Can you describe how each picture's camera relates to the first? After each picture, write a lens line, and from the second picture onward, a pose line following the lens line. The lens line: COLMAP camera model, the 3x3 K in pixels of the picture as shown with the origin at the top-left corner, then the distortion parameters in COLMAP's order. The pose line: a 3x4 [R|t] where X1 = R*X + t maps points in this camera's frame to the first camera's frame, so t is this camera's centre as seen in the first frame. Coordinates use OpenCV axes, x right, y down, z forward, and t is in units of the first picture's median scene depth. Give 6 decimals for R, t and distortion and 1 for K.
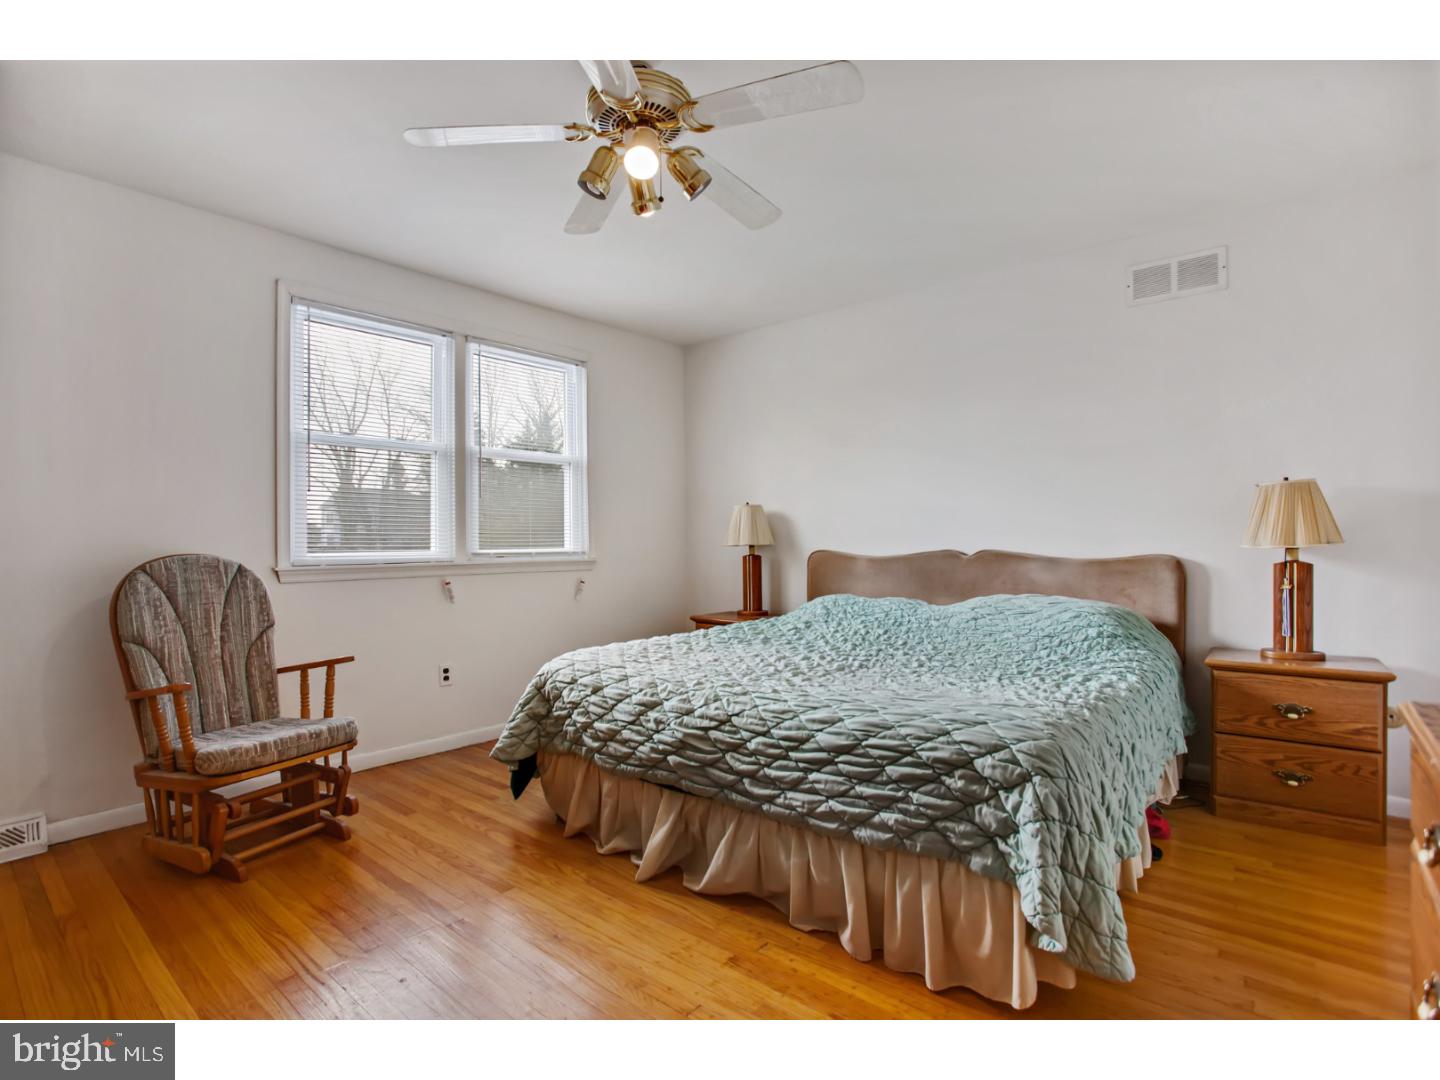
lens RADIAL K [[692.2, 0, 719.5], [0, 692.2, 535.7], [0, 0, 1]] dist [-0.001335, -0.000128]
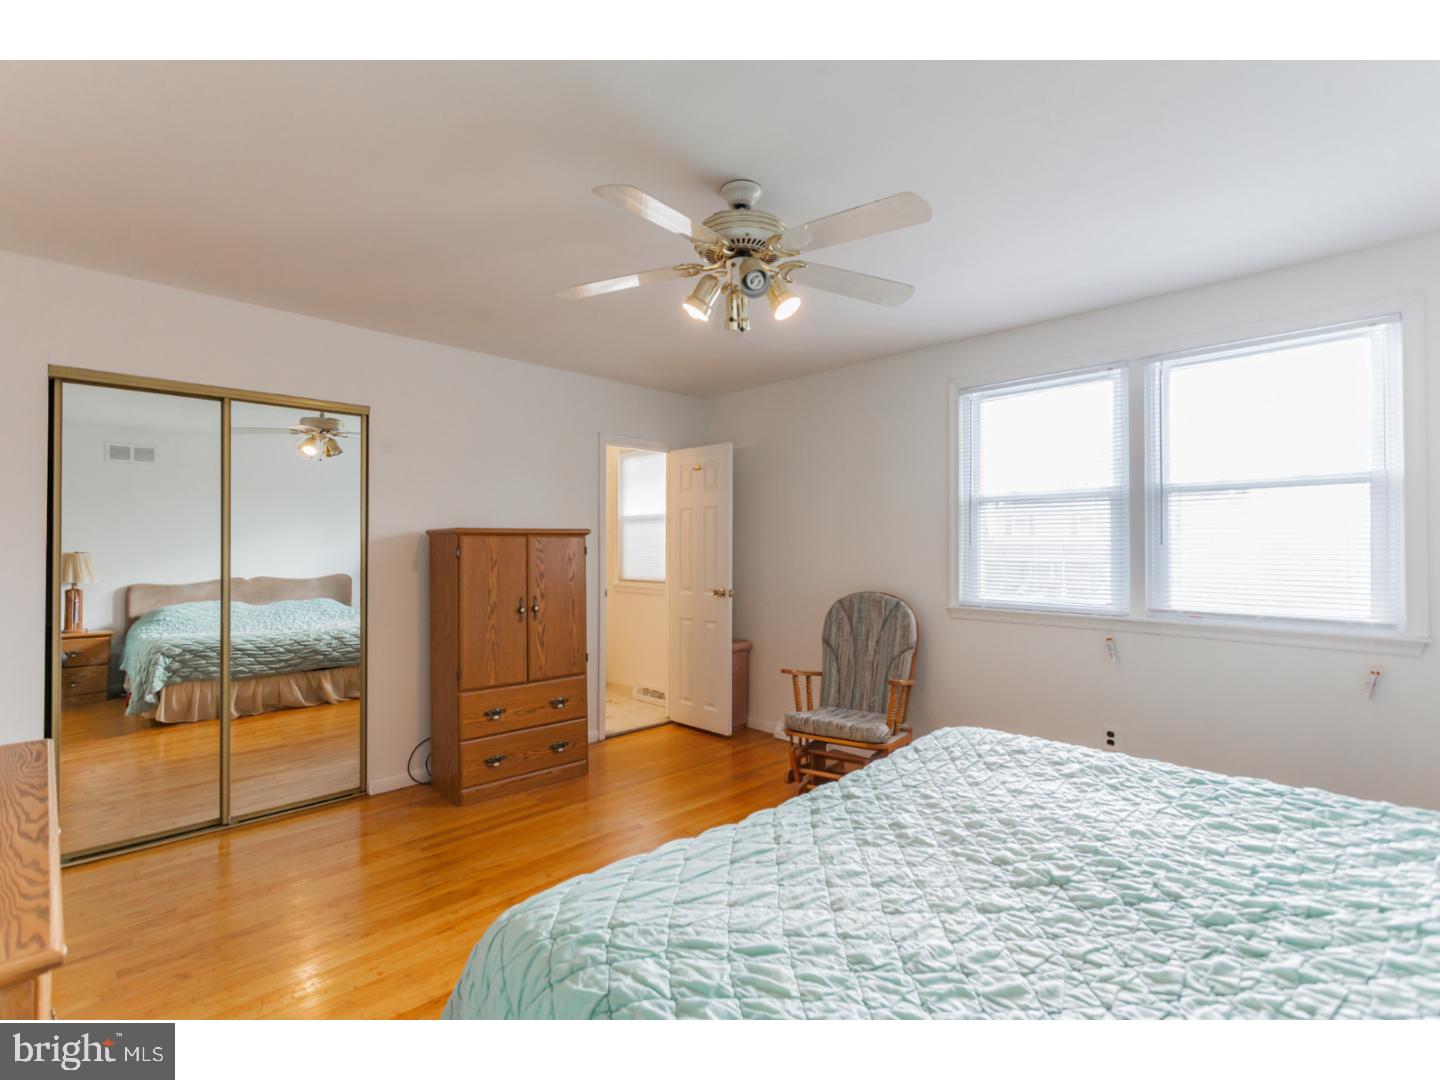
lens RADIAL K [[692.2, 0, 720.0], [0, 692.2, 543.4], [0, 0, 1]] dist [-0.001335, -0.000128]
pose [[-0.074245, 0.002215, -0.997238, 0.779620], [0.000245, 0.999998, 0.002203, -0.084475], [0.997240, -0.000080, -0.074245, 0.768825]]
